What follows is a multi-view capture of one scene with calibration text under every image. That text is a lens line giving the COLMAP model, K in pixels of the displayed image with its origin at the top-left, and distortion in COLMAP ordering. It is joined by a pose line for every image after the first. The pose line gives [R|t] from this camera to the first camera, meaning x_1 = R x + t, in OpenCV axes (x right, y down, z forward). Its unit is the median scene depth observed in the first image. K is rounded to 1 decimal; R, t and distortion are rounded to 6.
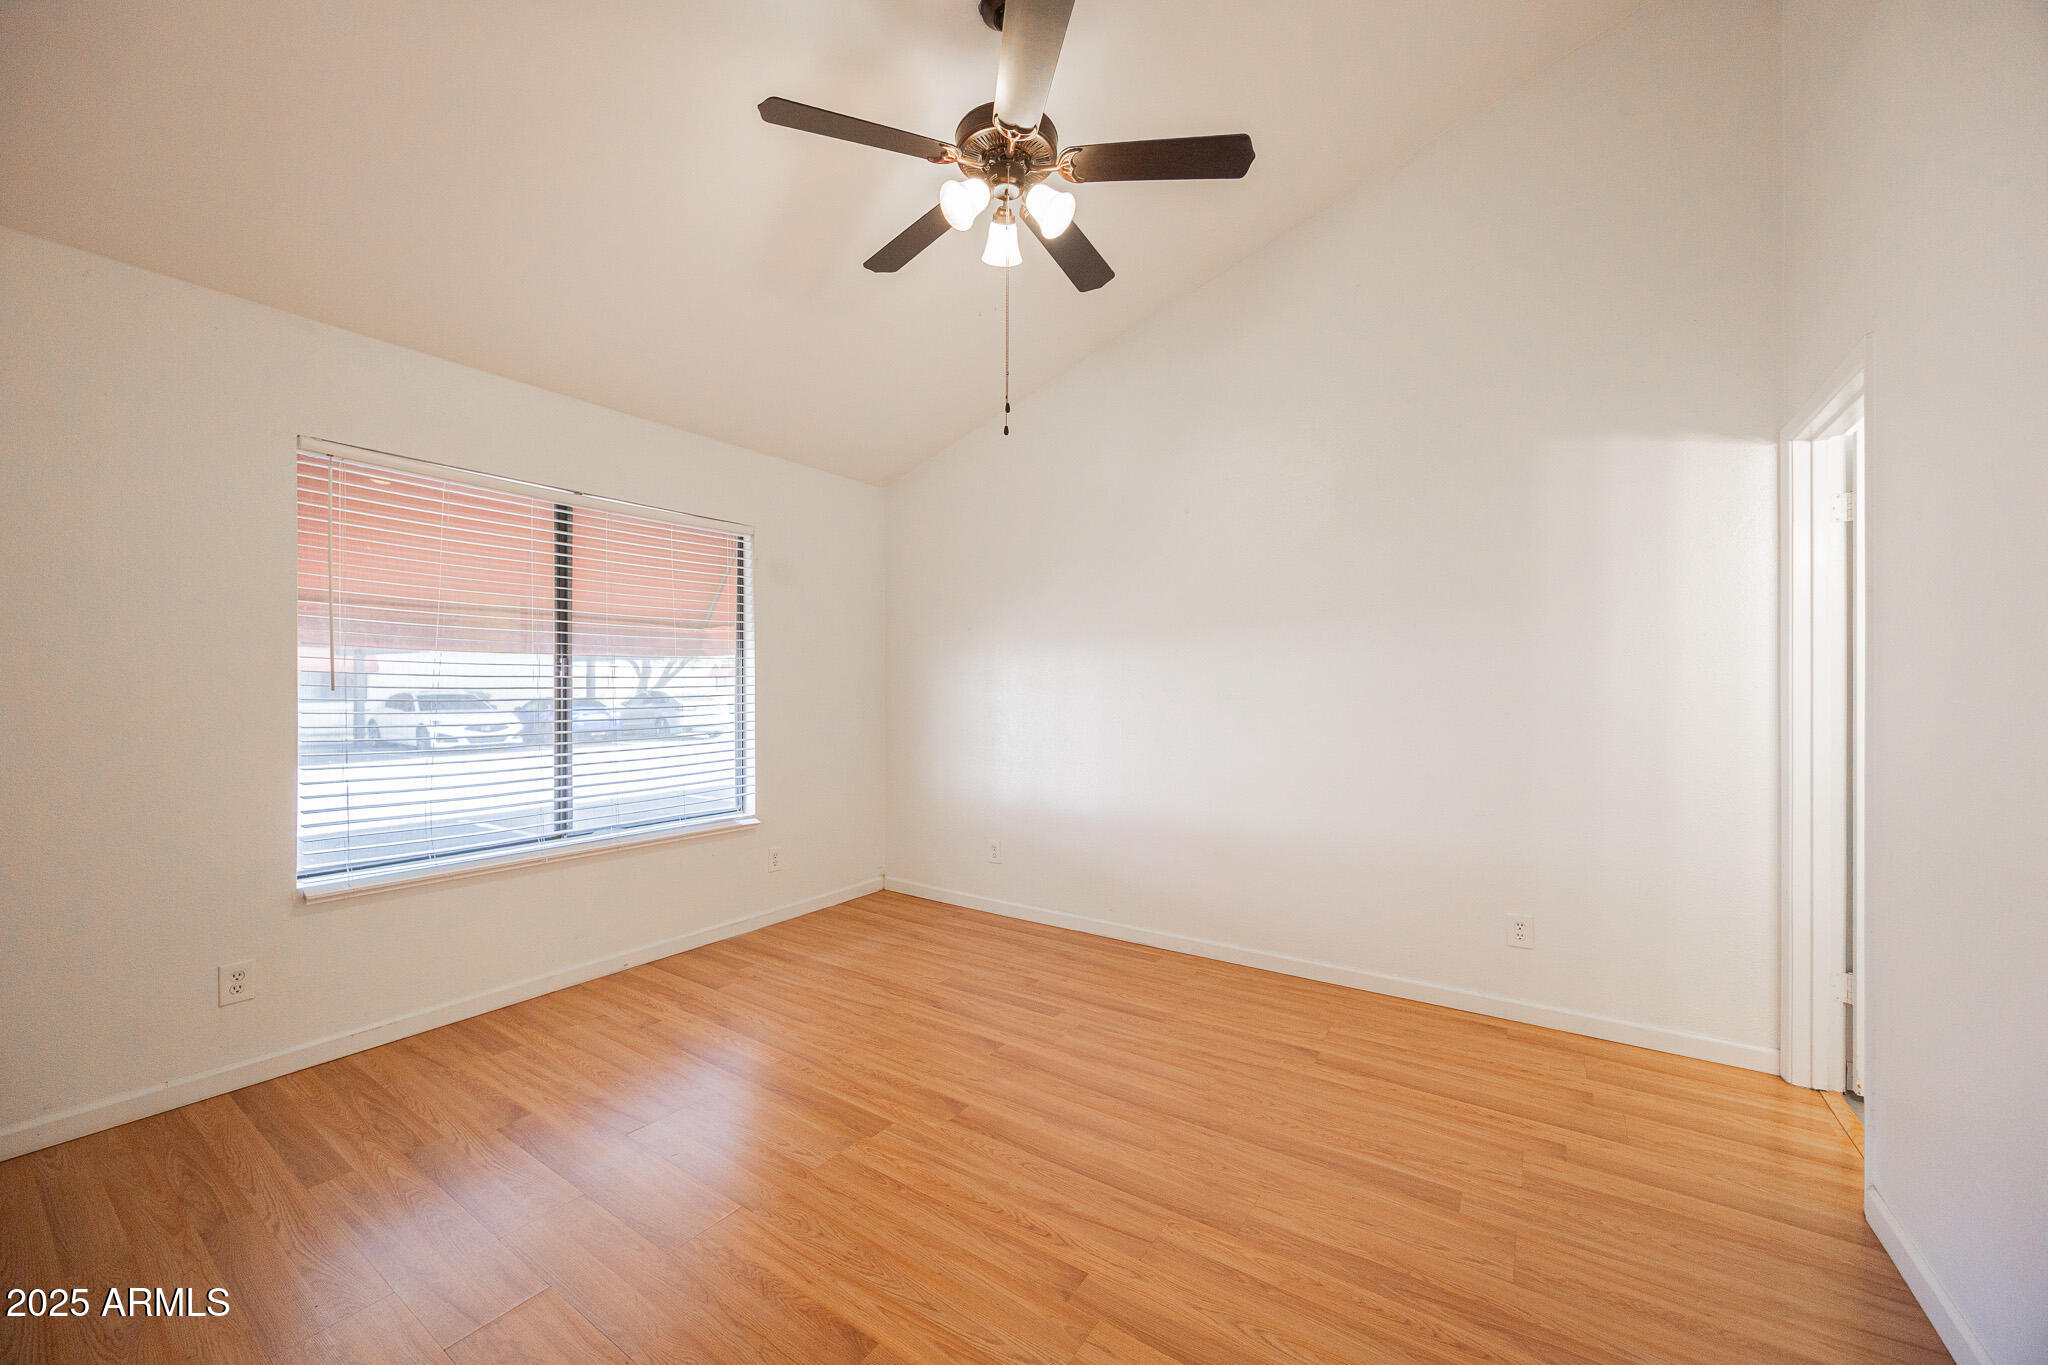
lens RADIAL K [[792.2, 0, 1006.8], [0, 792.2, 685.7], [0, 0, 1]] dist [0.002663, 0.000055]
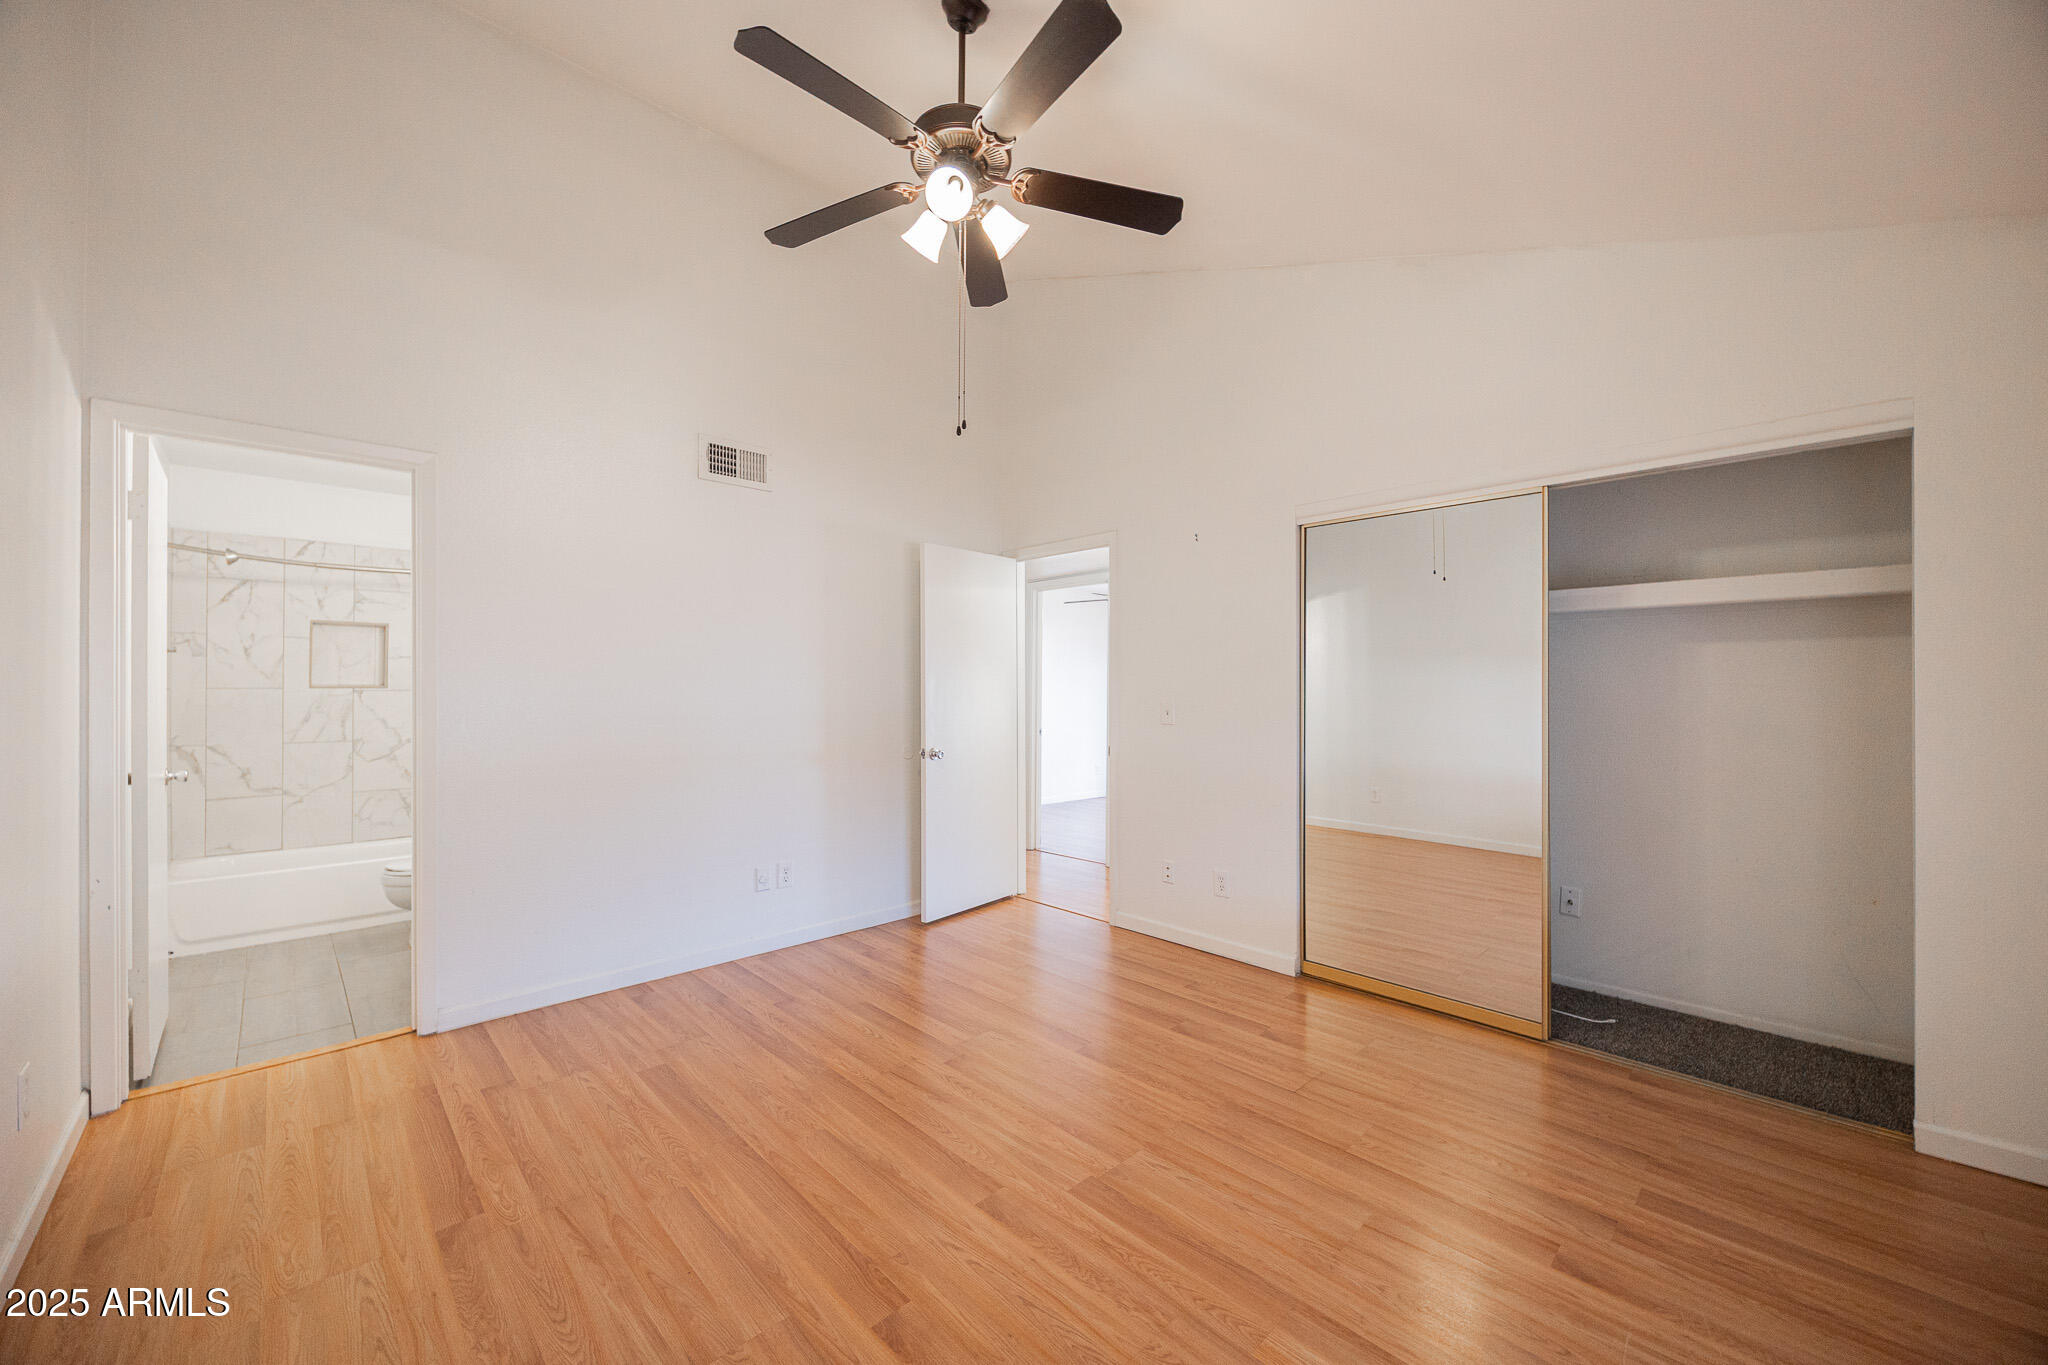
lens RADIAL K [[792.2, 0, 1006.8], [0, 792.2, 685.7], [0, 0, 1]] dist [0.002663, 0.000055]
pose [[-0.976794, -0.002536, 0.214168, -0.260611], [-0.003106, 0.999992, -0.002322, 0.000408], [-0.214160, -0.002933, -0.976794, 1.851881]]
